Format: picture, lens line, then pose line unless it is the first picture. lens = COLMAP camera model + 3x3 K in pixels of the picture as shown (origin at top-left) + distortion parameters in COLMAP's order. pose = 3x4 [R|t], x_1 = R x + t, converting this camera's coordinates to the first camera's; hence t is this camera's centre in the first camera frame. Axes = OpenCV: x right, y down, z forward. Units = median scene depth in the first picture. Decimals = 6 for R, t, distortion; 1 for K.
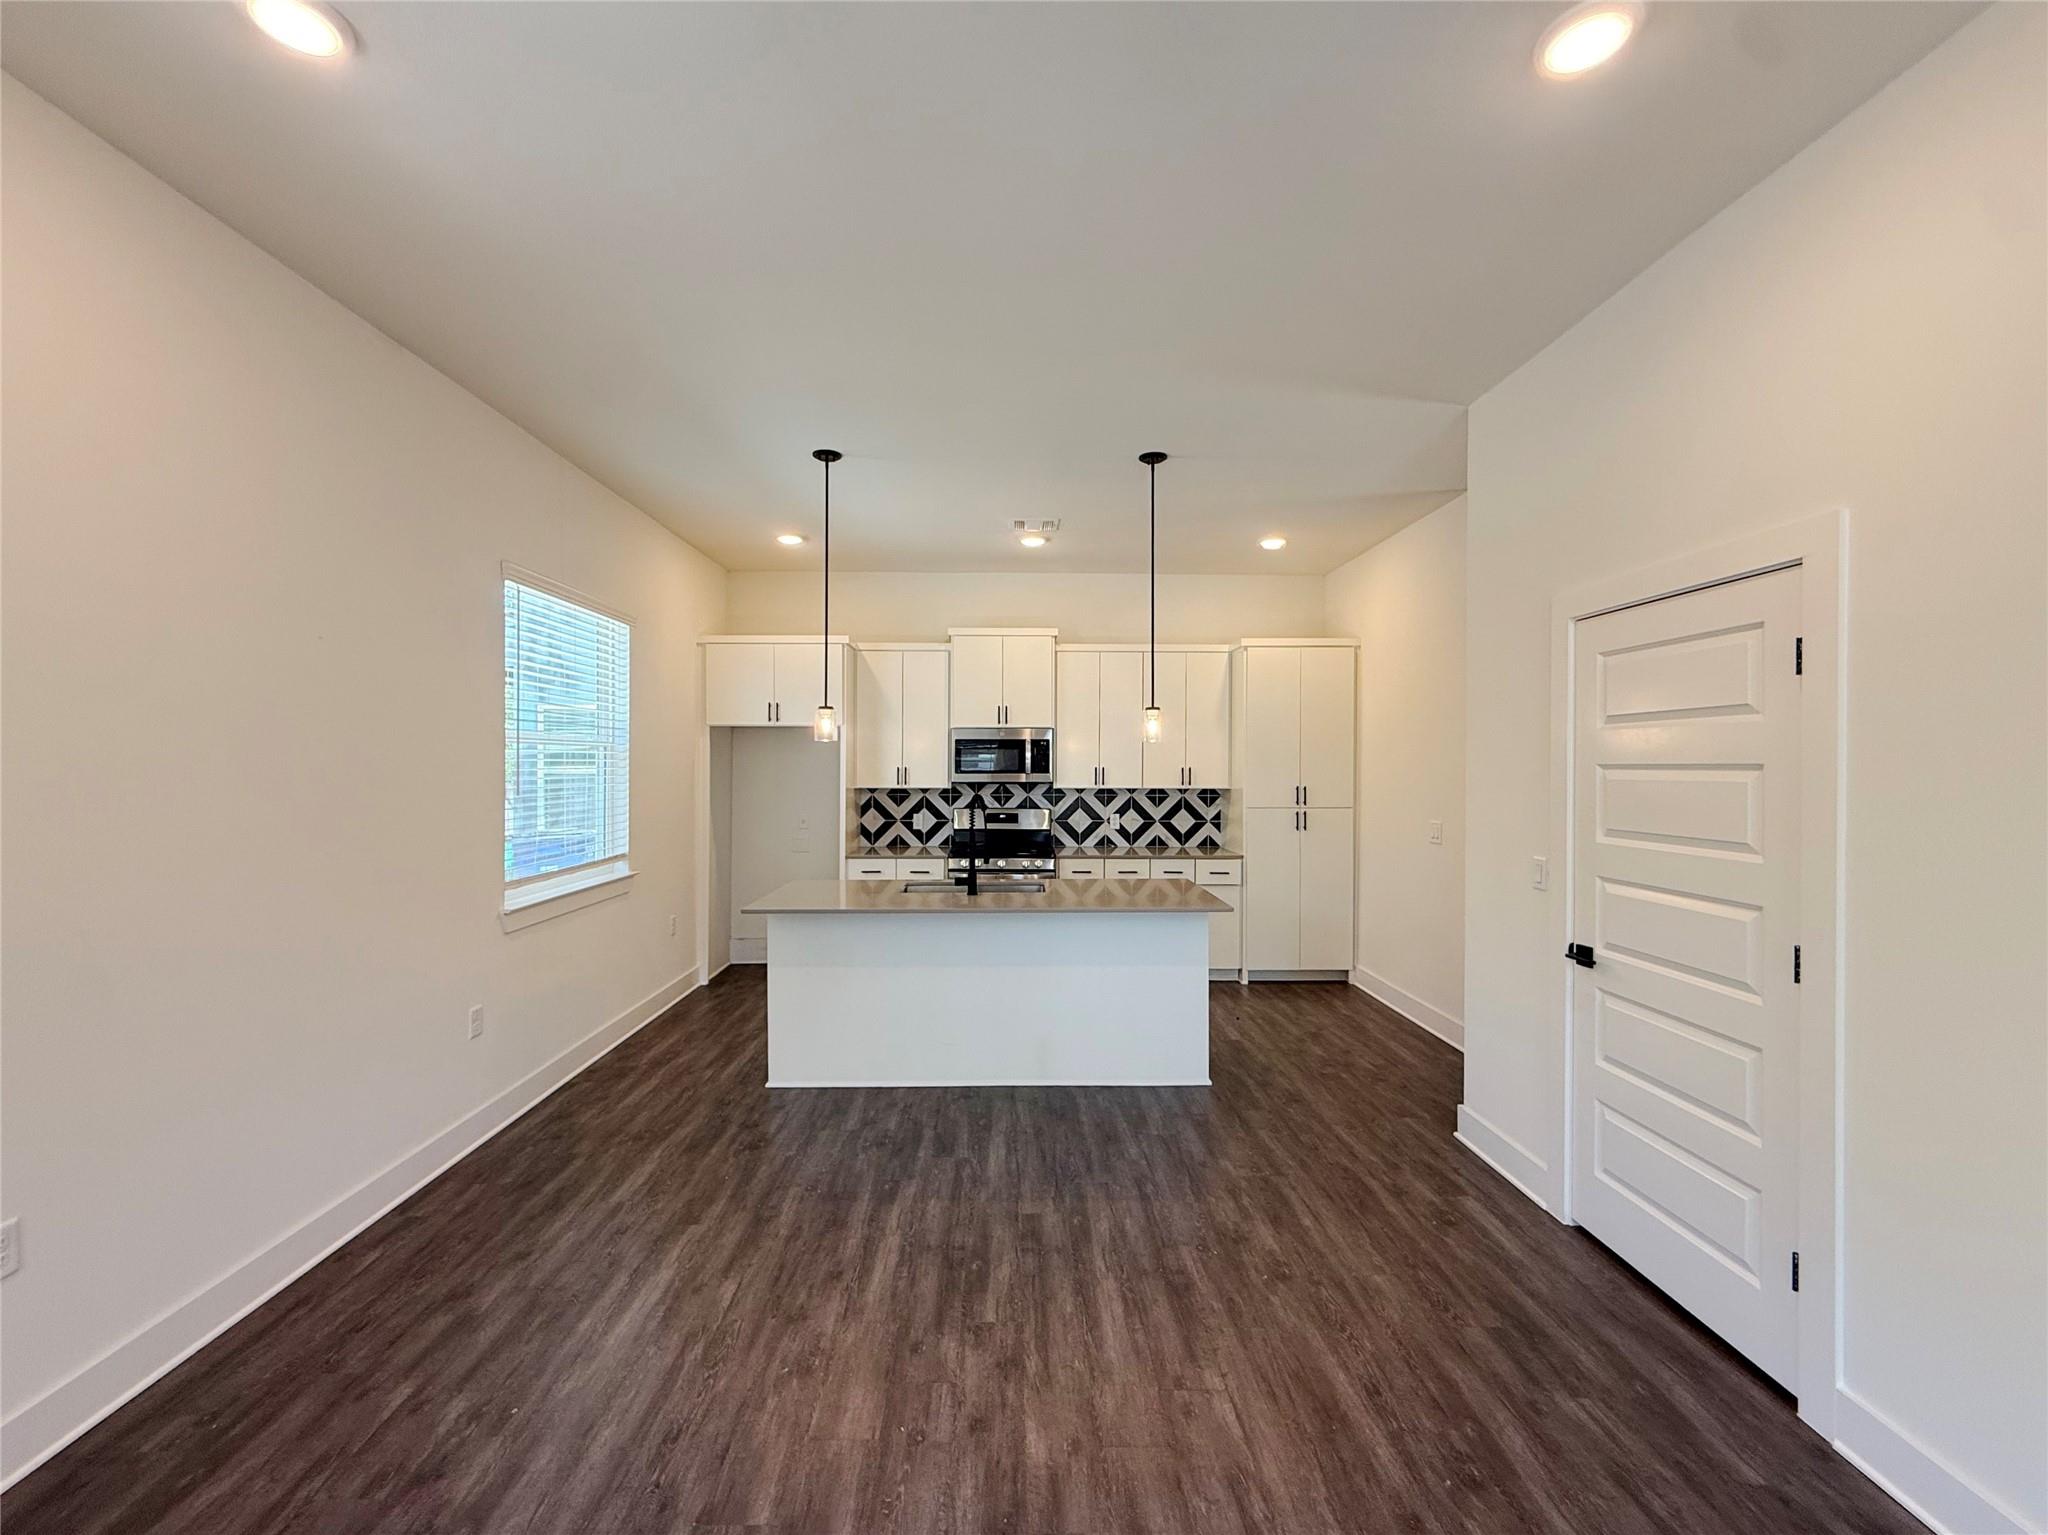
lens RADIAL K [[840.0, 0, 1024.0], [0, 840.0, 767.5], [0, 0, 1]] dist [0.001245, 0.000102]
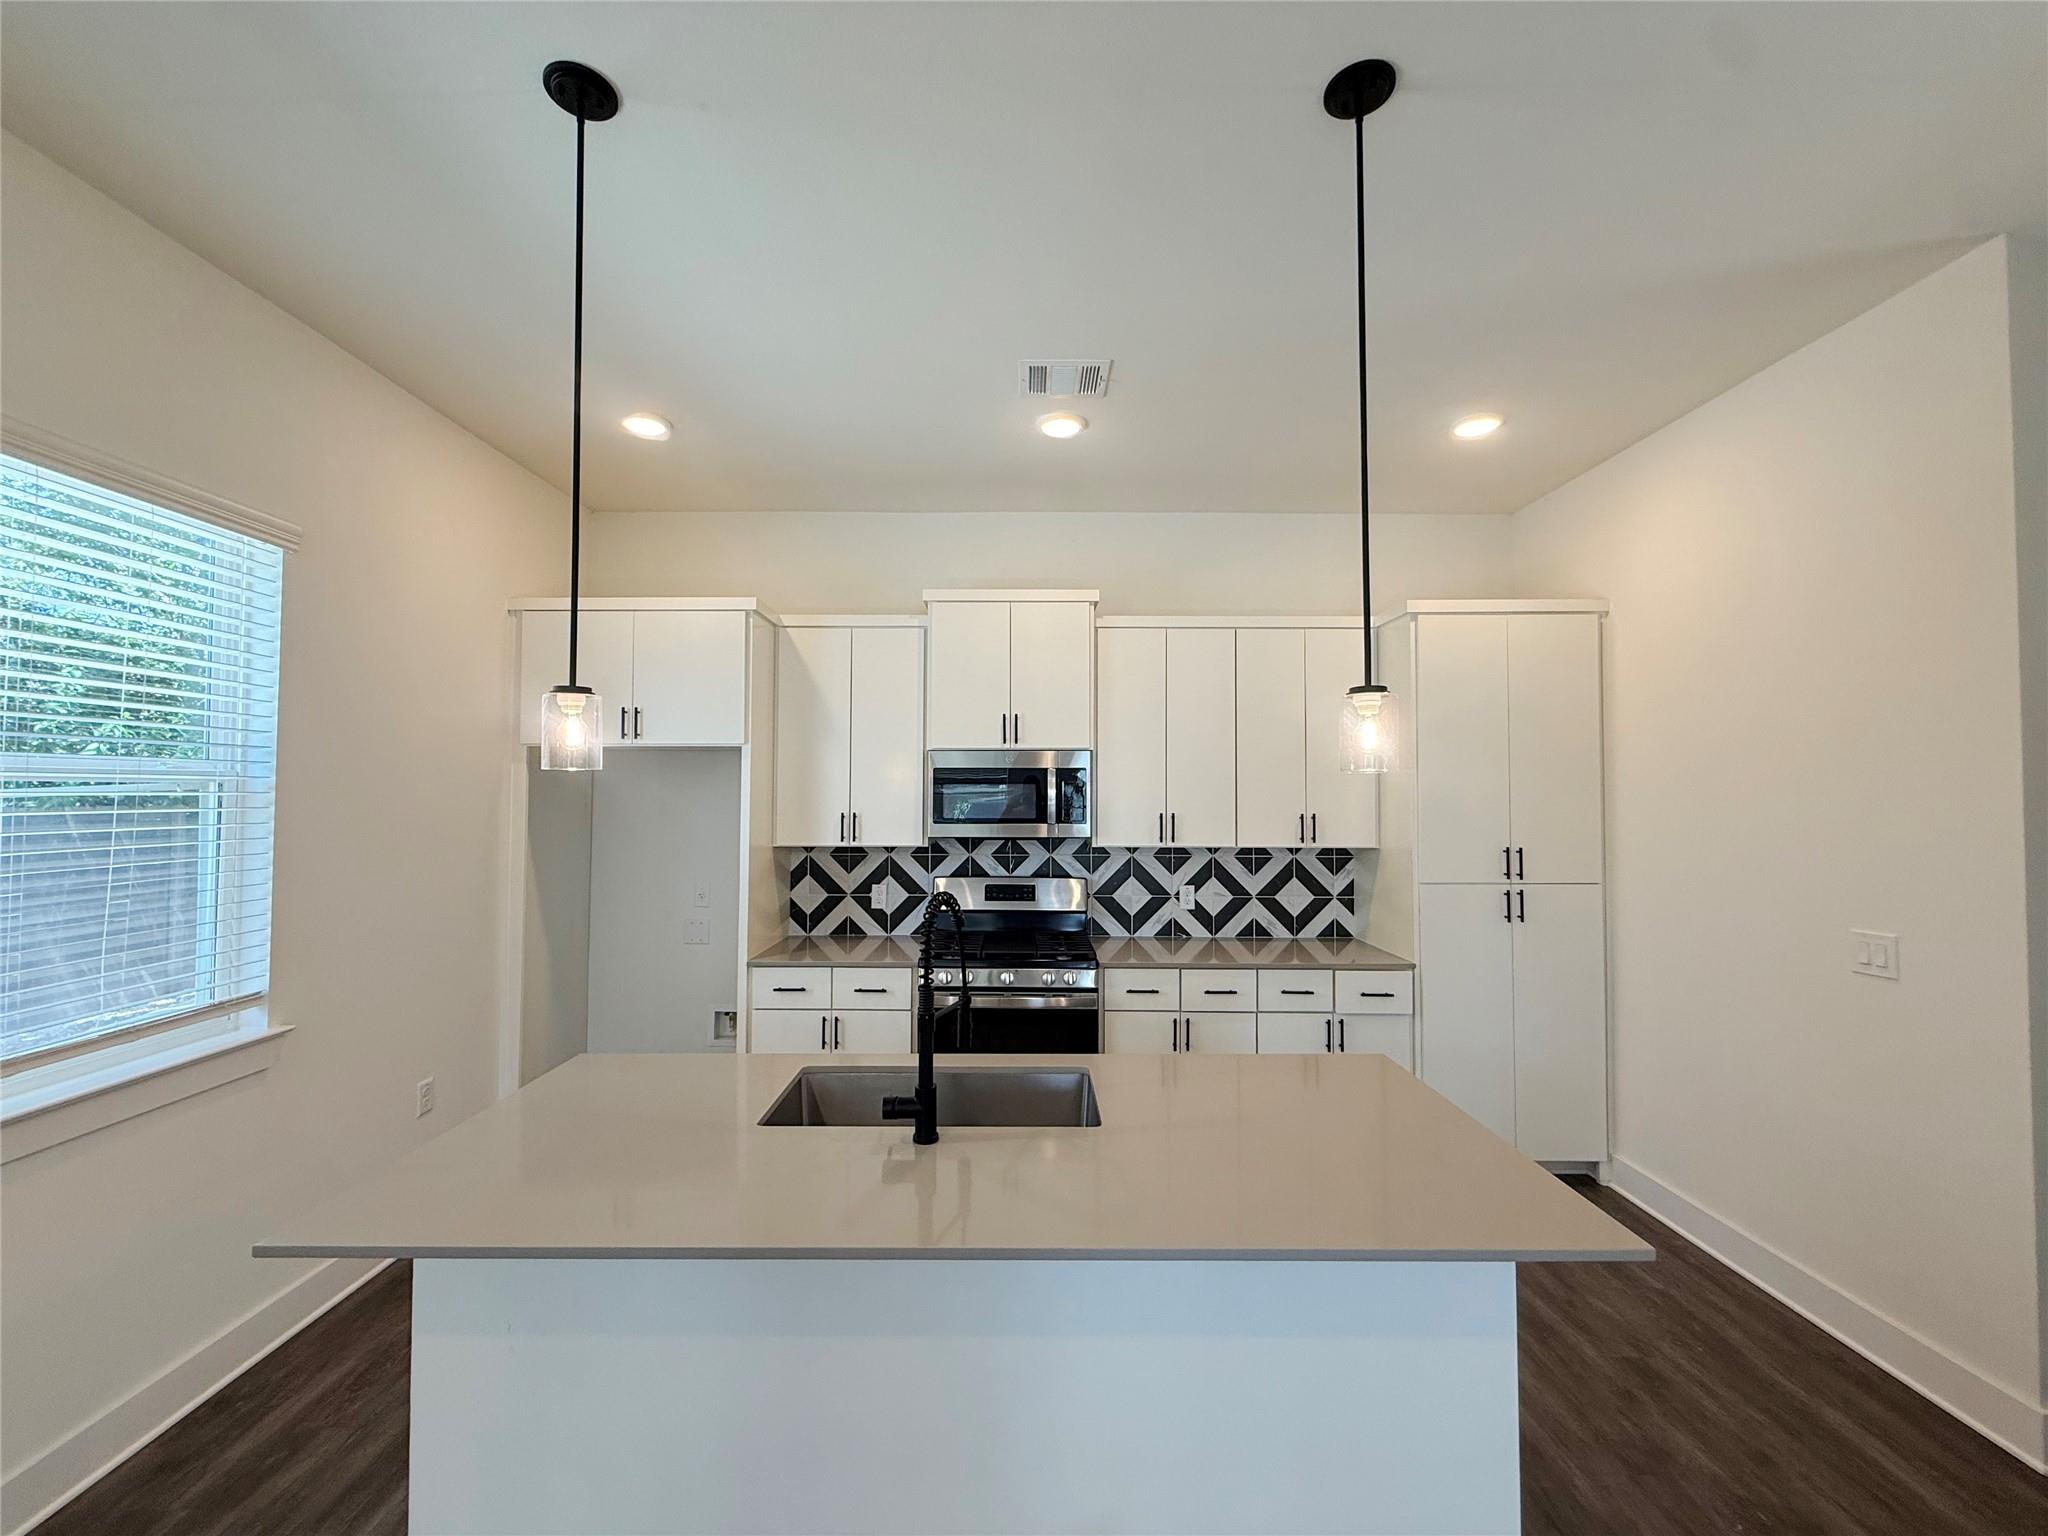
lens RADIAL K [[820.8, 0, 1017.1], [0, 820.8, 768.4], [0, 0, 1]] dist [0.002248, -0.000279]
pose [[0.999560, -0.000549, -0.029669, -0.002399], [-0.000511, 0.999362, -0.035722, -0.011913], [0.029670, 0.035722, 0.998921, 0.394825]]
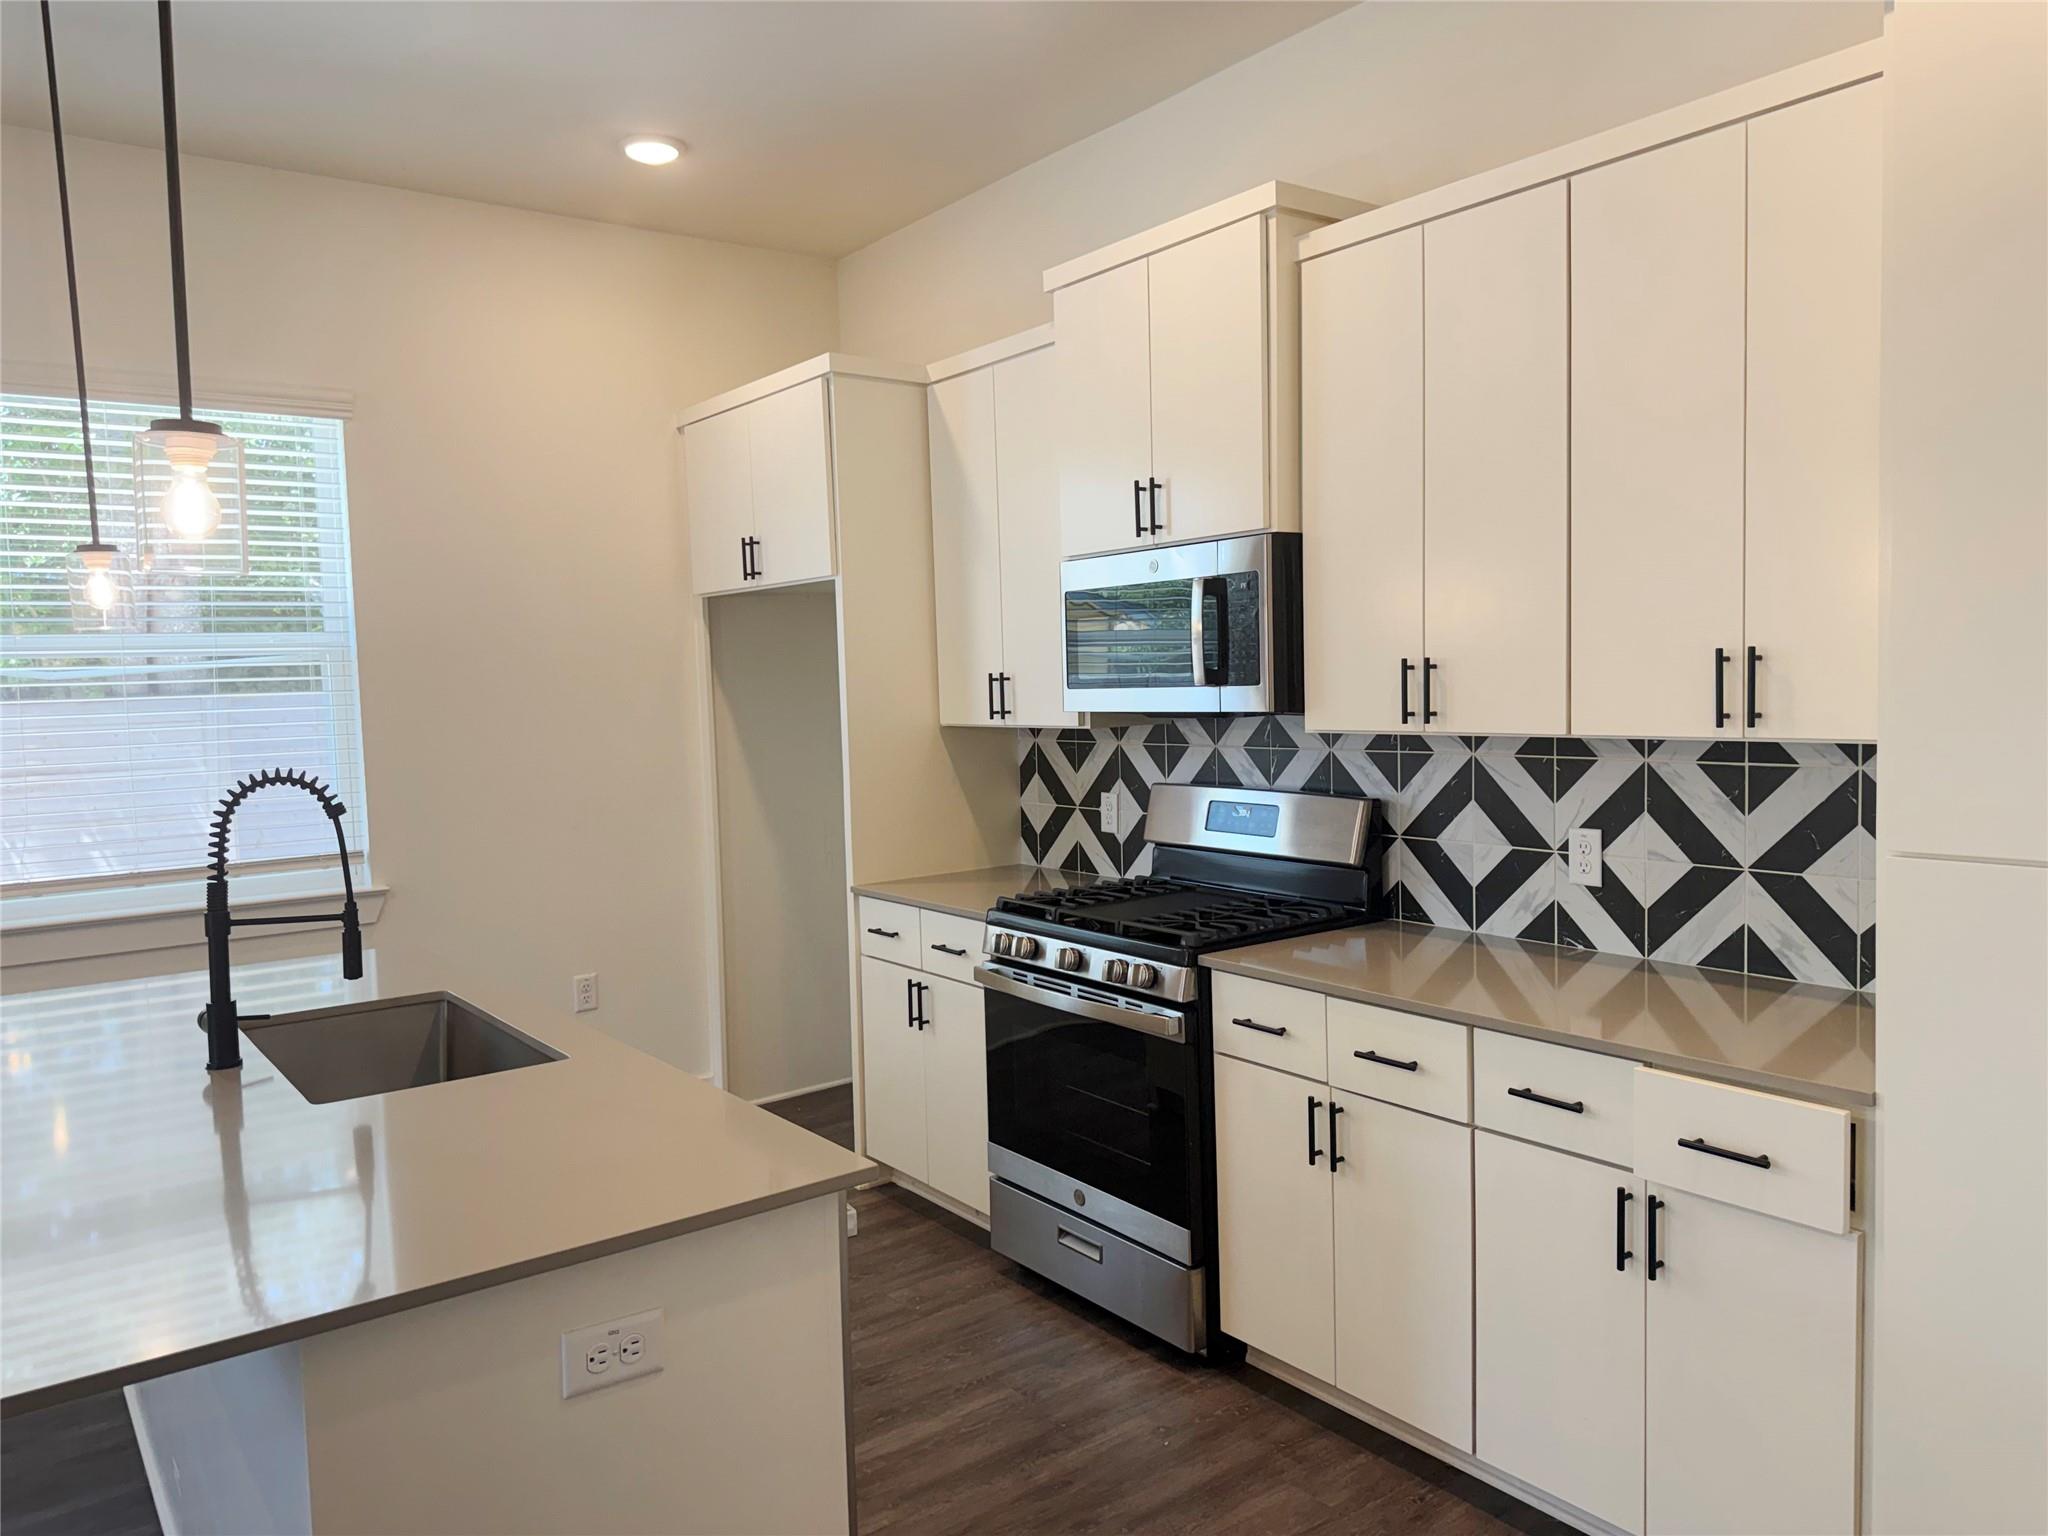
lens RADIAL K [[1466.9, 0, 993.2], [0, 1466.9, 761.1], [0, 0, 1]] dist [0.178952, -0.367469]
pose [[0.554730, 0.029251, -0.831516, 0.424296], [0.021796, 0.998528, 0.049667, 0.006530], [0.831745, -0.045675, 0.553276, 0.618917]]
